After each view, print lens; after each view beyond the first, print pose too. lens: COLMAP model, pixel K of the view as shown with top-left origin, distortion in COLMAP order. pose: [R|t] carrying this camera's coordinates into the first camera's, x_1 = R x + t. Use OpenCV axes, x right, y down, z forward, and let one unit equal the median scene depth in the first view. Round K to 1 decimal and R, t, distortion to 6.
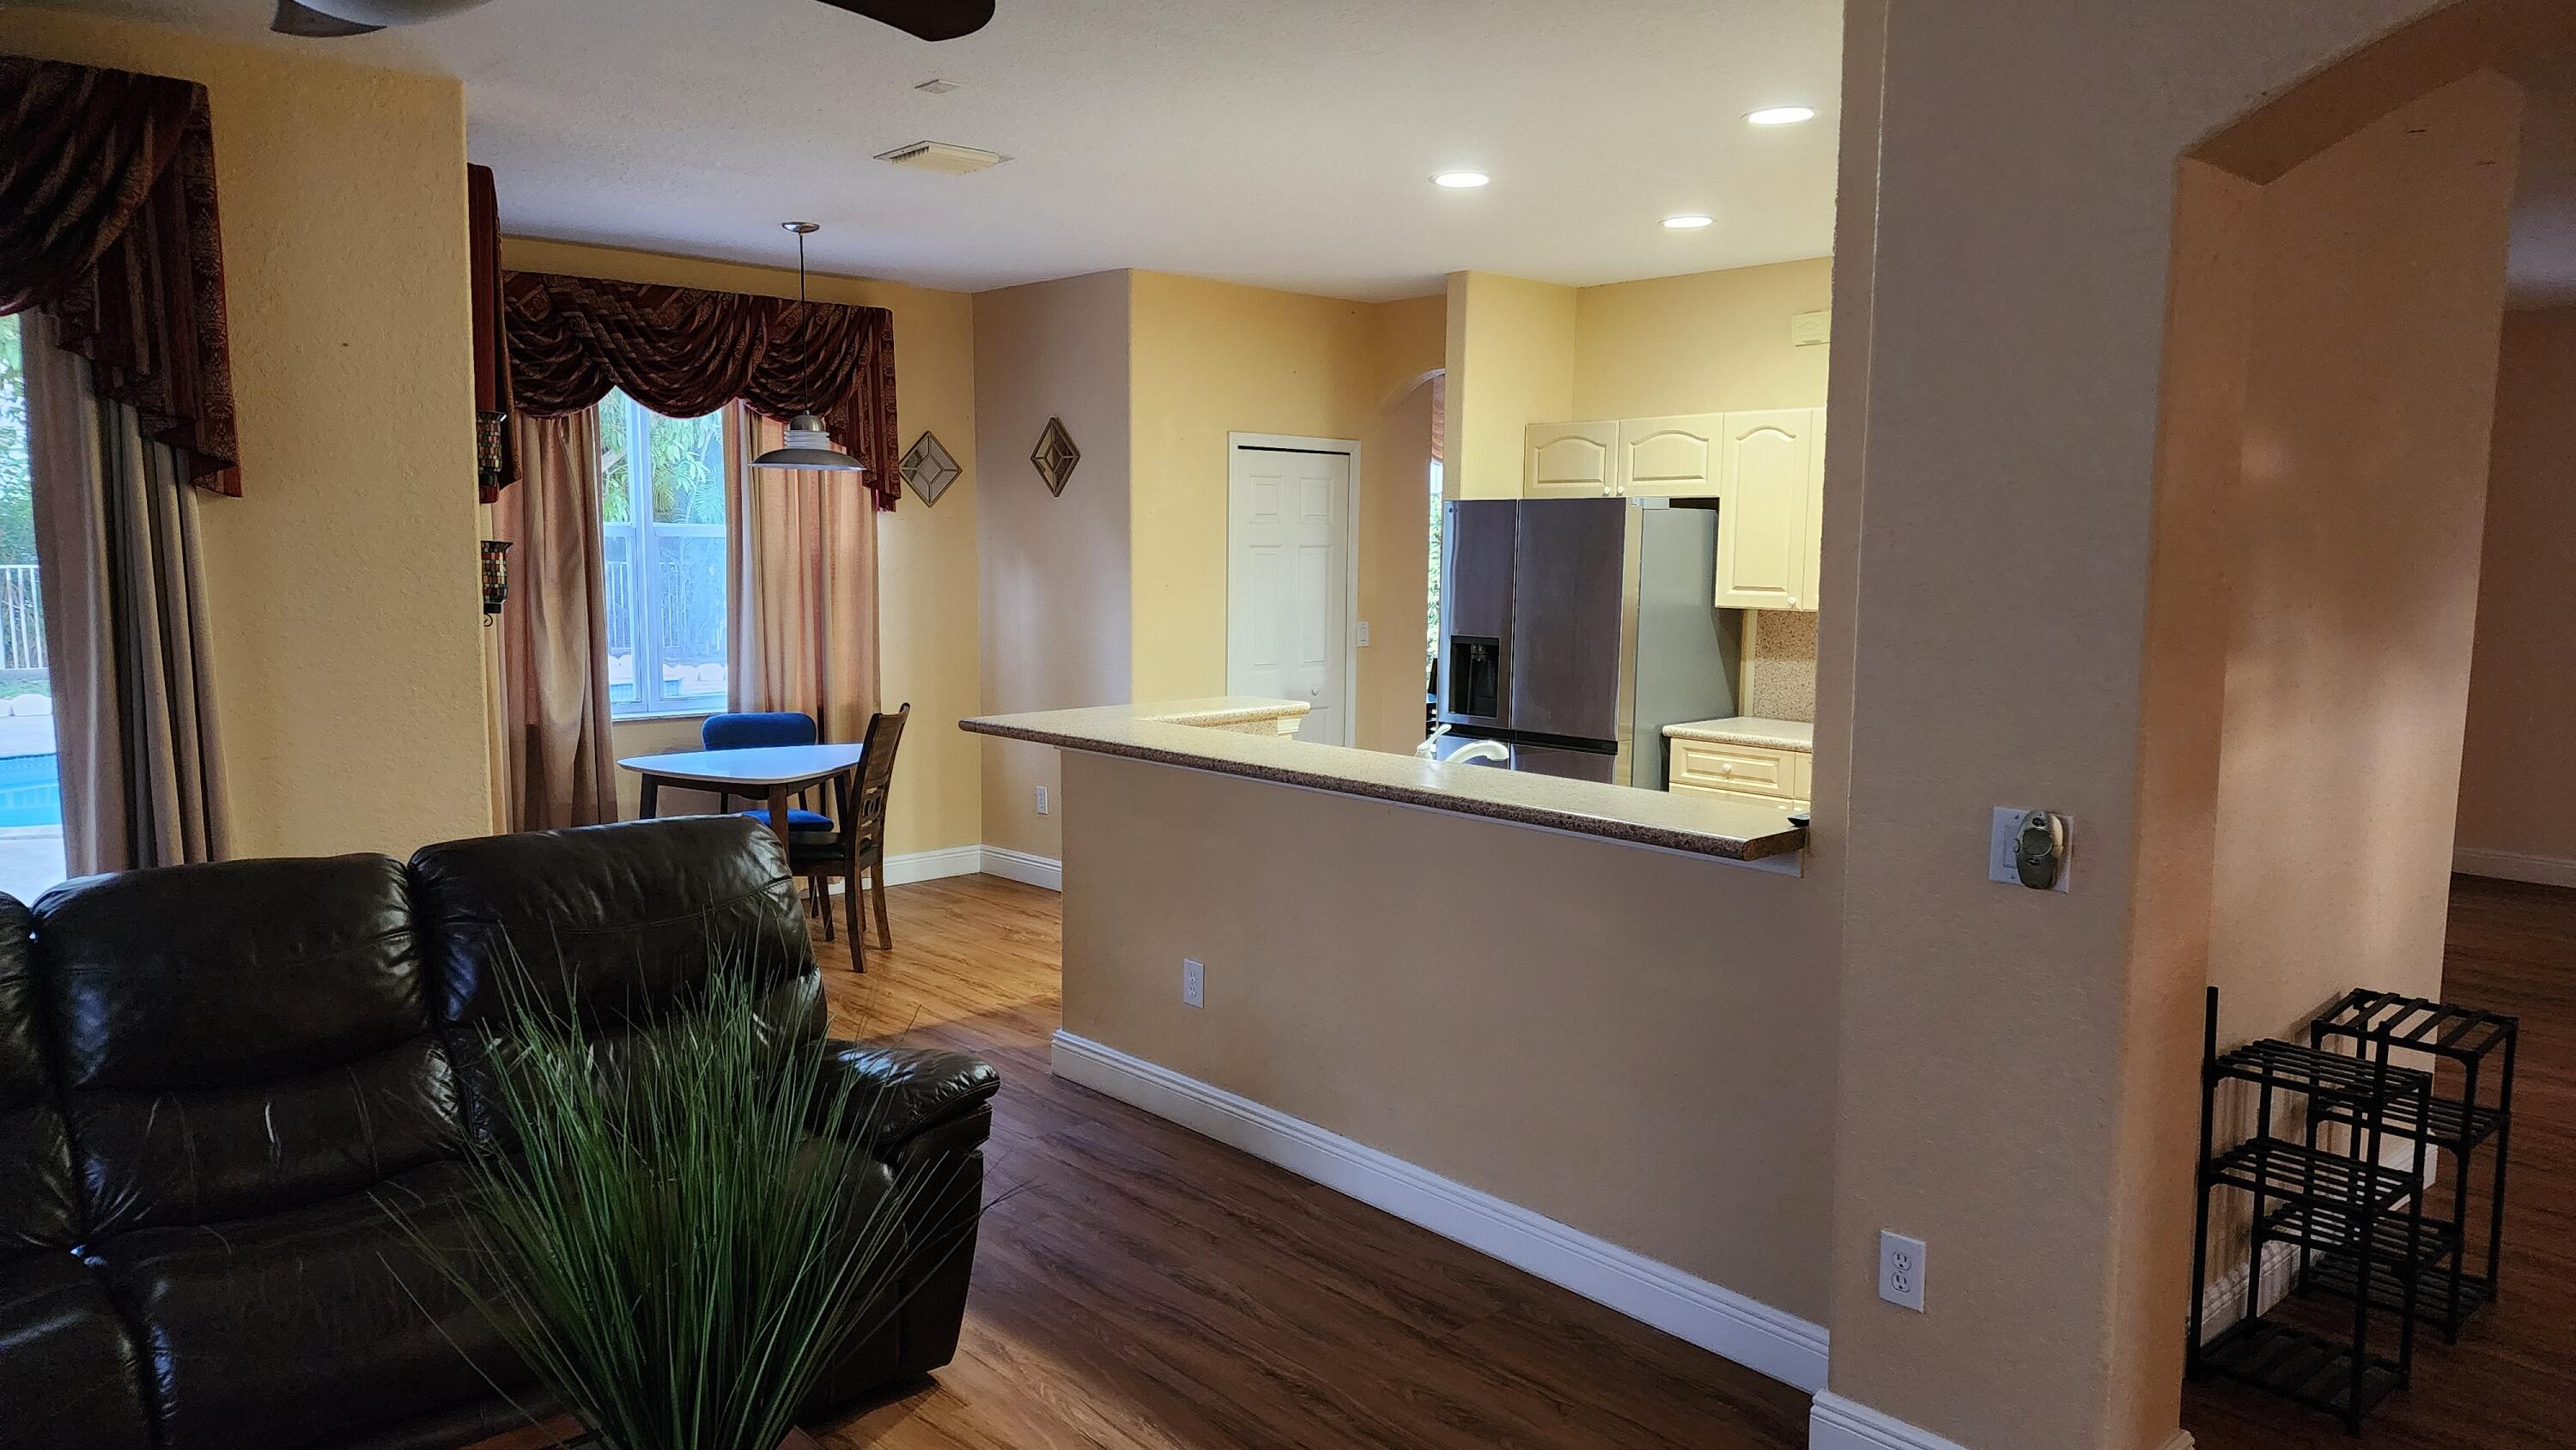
lens RADIAL K [[1721.2, 0, 1288.0], [0, 1721.2, 725.0], [0, 0, 1]] dist [-0.007653, -0.001317]
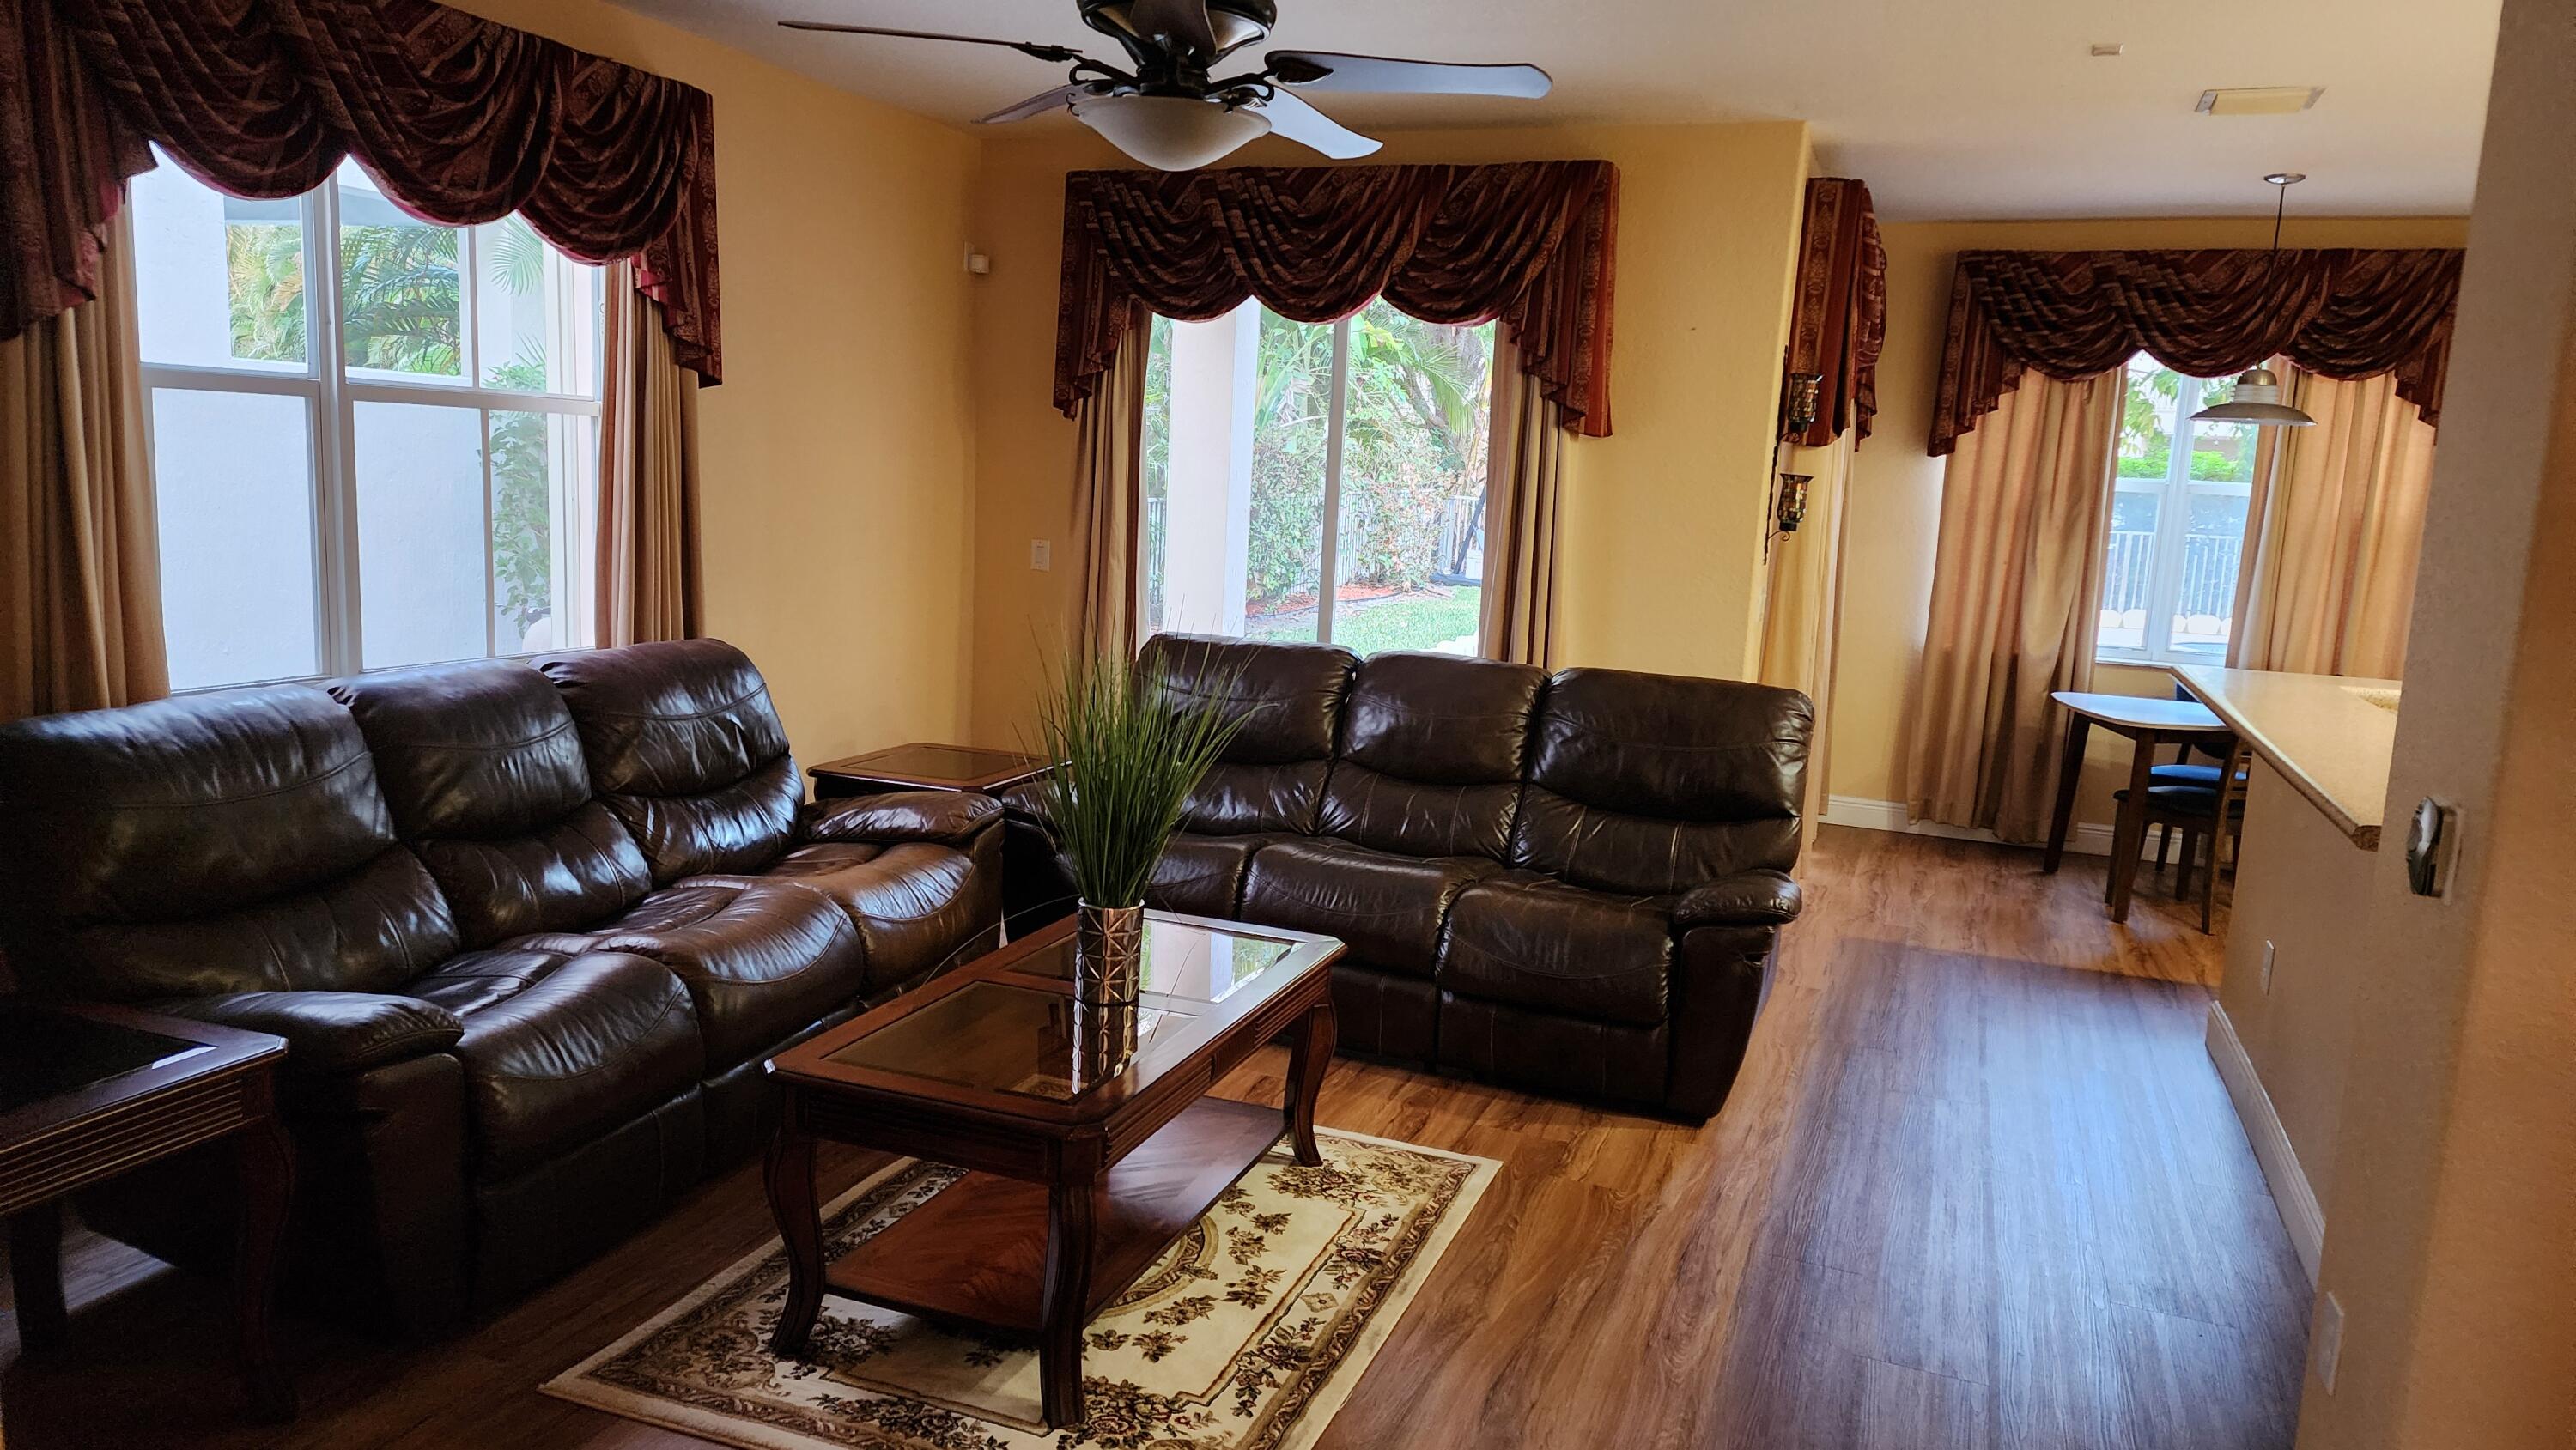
lens RADIAL K [[1750.8, 0, 1288.0], [0, 1750.8, 725.0], [0, 0, 1]] dist [0.091678, -0.085122]
pose [[0.431558, 0.143425, -0.890611, 0.421851], [-0.144760, 0.985496, 0.088560, 0.011829], [0.890395, 0.090706, 0.446060, 0.056278]]
